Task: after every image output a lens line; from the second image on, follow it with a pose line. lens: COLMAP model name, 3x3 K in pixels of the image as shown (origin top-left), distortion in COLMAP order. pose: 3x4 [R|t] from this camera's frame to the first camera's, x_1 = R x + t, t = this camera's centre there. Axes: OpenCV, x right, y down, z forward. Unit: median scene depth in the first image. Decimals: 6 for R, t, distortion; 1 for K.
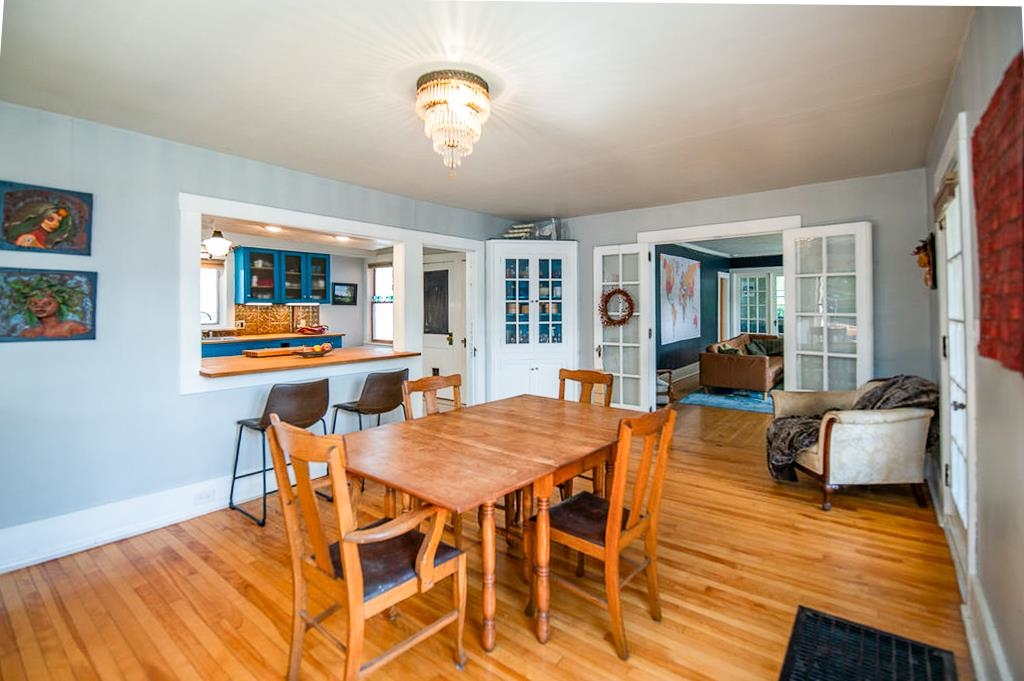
lens RADIAL K [[465.0, 0, 512.9], [0, 465.0, 301.7], [0, 0, 1]] dist [0.003755, -0.000108]
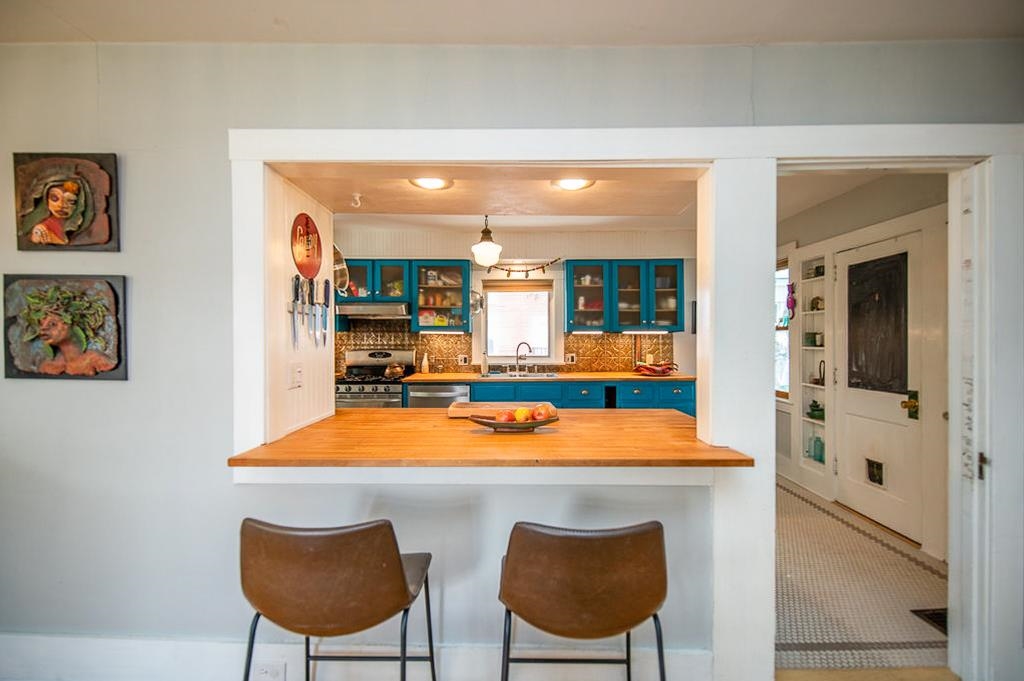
lens RADIAL K [[465.0, 0, 505.7], [0, 465.0, 341.1], [0, 0, 1]] dist [0.003755, -0.000108]
pose [[0.621964, 0.000305, -0.783045, -0.026156], [0.009705, 0.999920, 0.008098, 0.010986], [0.782985, -0.012637, 0.621912, 0.415844]]
